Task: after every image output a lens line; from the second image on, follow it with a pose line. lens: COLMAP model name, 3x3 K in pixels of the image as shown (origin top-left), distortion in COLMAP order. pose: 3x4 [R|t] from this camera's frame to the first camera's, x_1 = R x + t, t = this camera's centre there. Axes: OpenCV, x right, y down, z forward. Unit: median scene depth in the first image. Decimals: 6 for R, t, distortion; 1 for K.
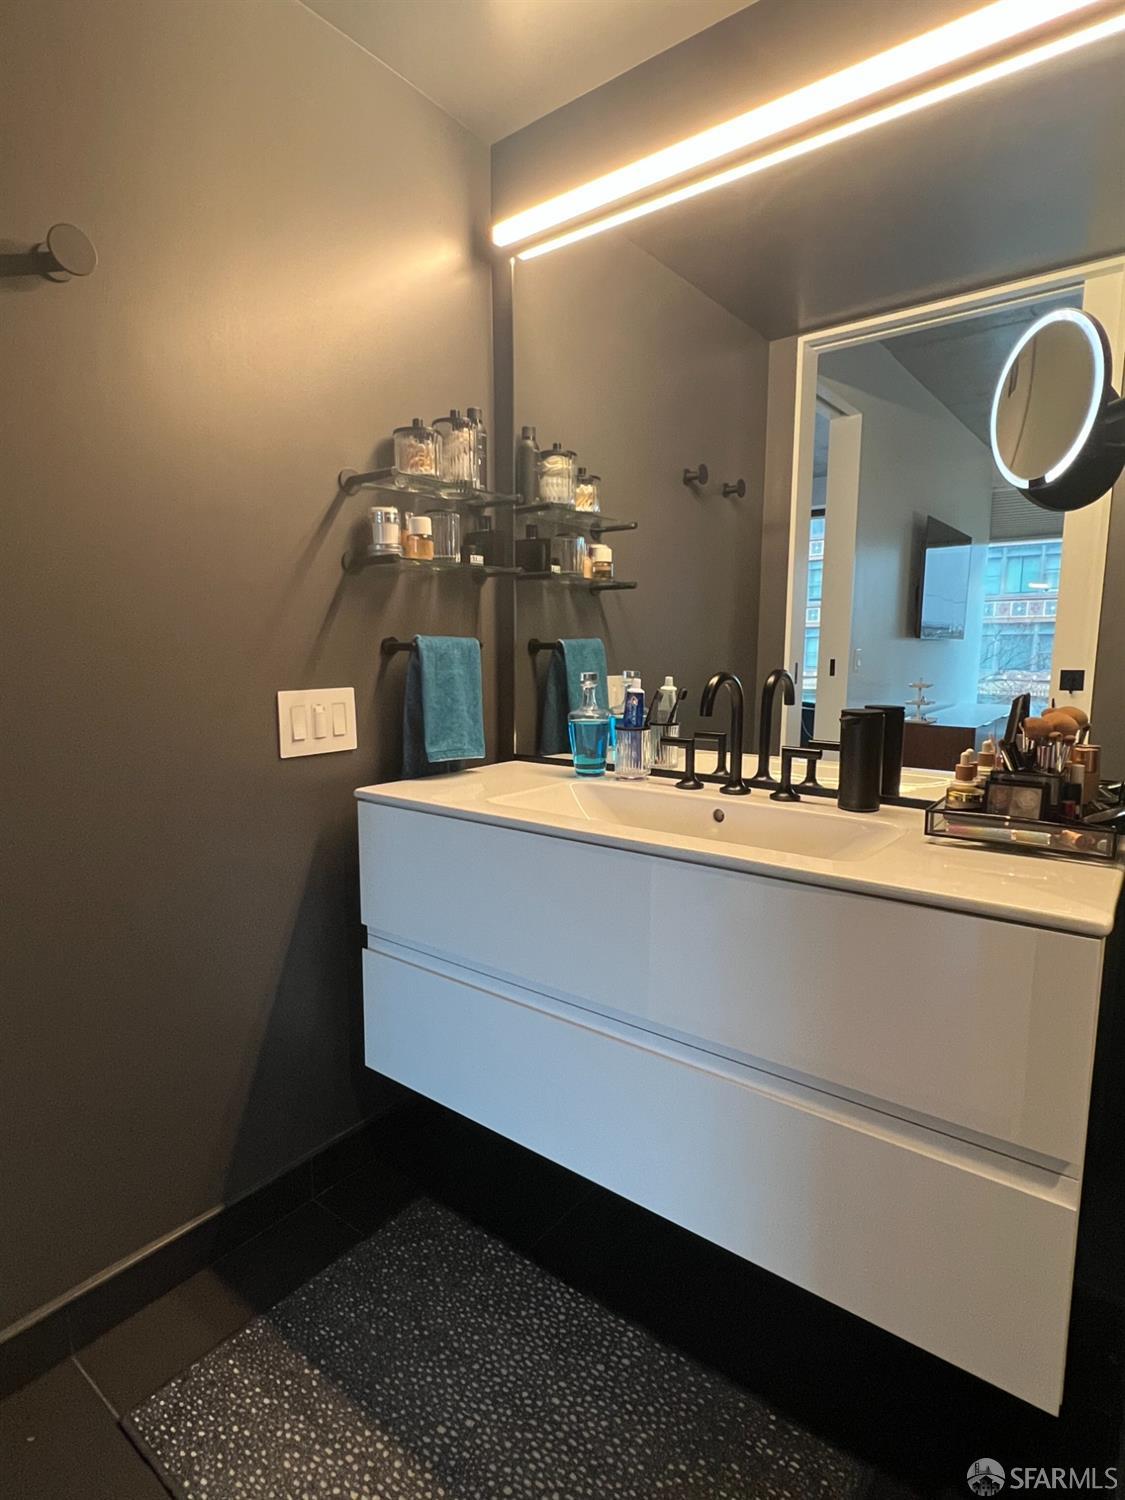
lens RADIAL K [[793.0, 0, 564.7], [0, 793.0, 747.4], [0, 0, 1]] dist [-0.000050, 0.002903]
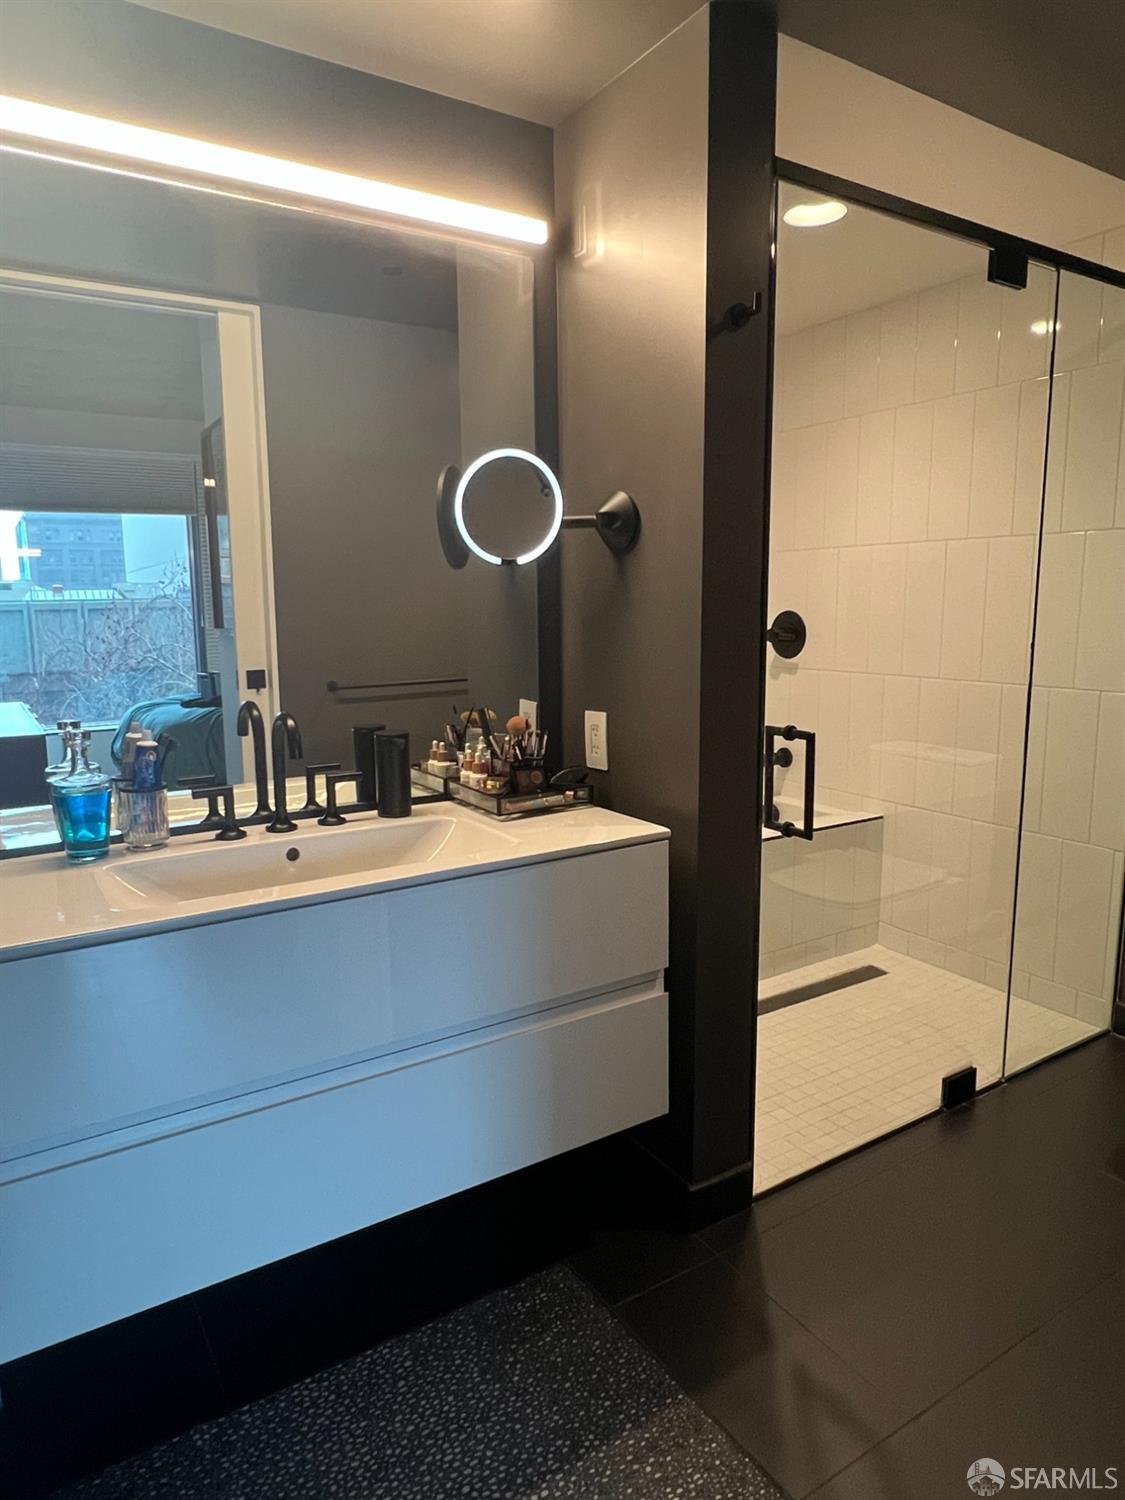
lens RADIAL K [[945.3, 0, 559.4], [0, 945.3, 753.0], [0, 0, 1]] dist [0.001515, 0.002897]
pose [[0.338293, -0.151796, 0.928717, -0.792165], [0.132185, 0.984785, 0.112810, -0.131297], [-0.931711, 0.084599, 0.353211, 0.253754]]
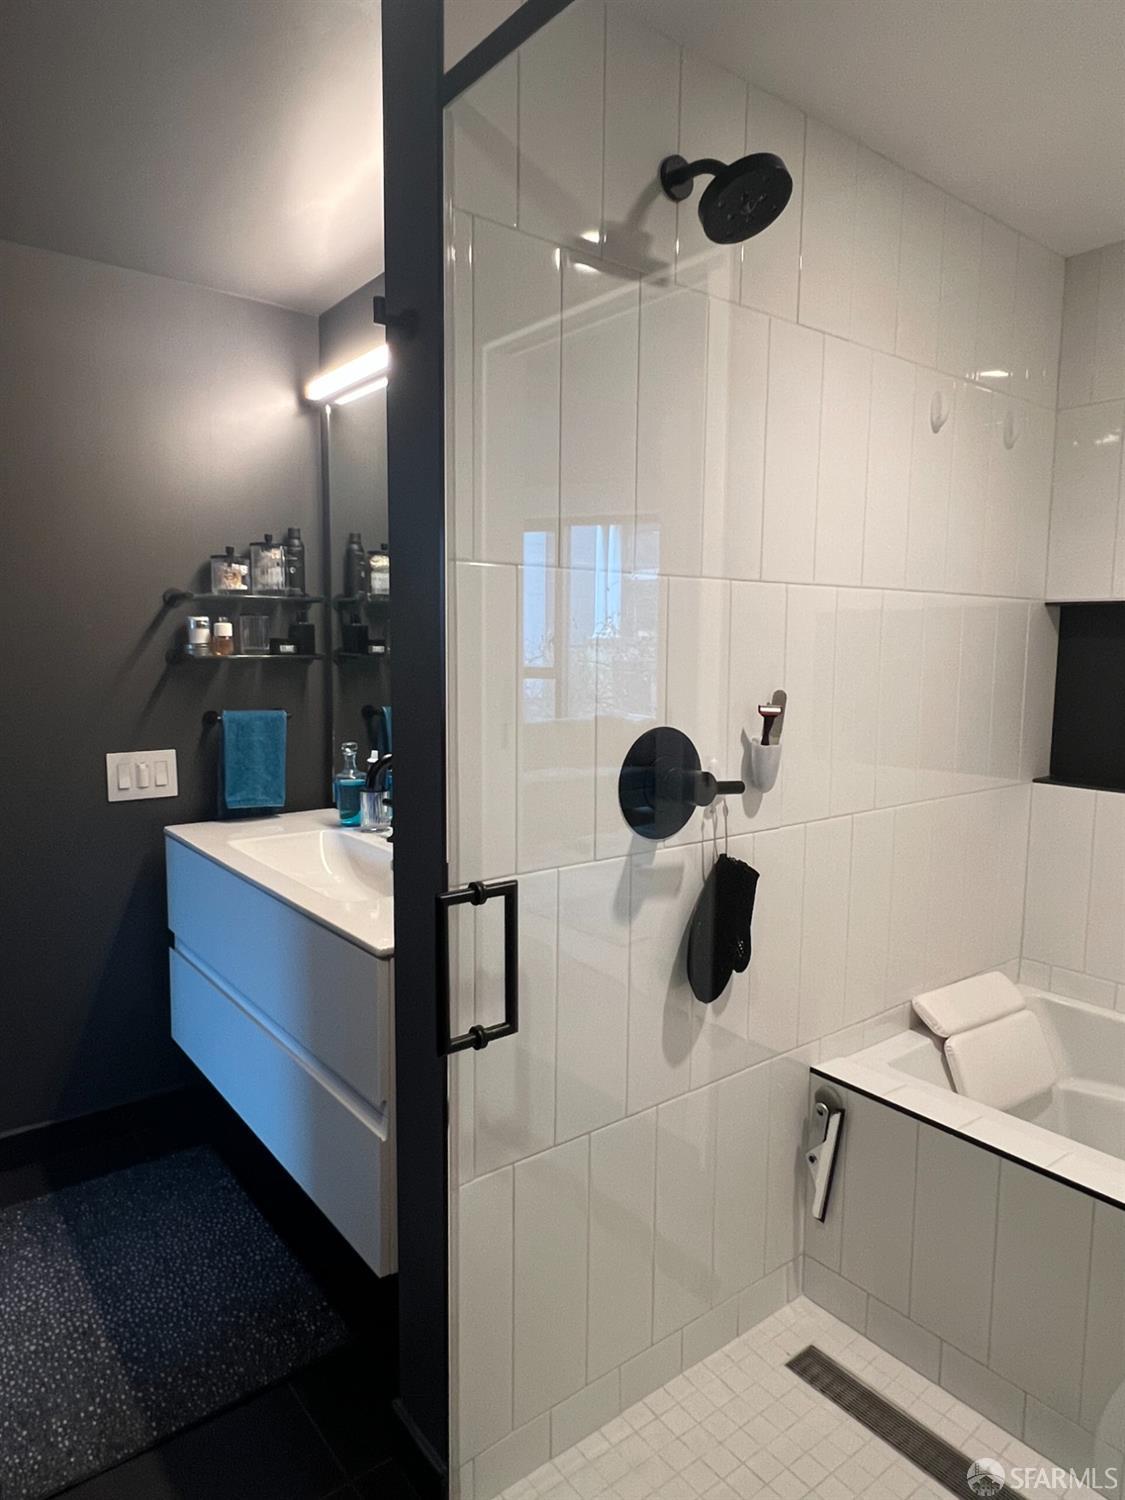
lens RADIAL K [[945.3, 0, 559.4], [0, 945.3, 744.7], [0, 0, 1]] dist [0.001515, 0.002897]
pose [[0.968706, 0.037986, -0.245289, 0.812096], [-0.042575, 0.999003, -0.013433, -0.097988], [0.244534, 0.023456, 0.969357, -0.411441]]
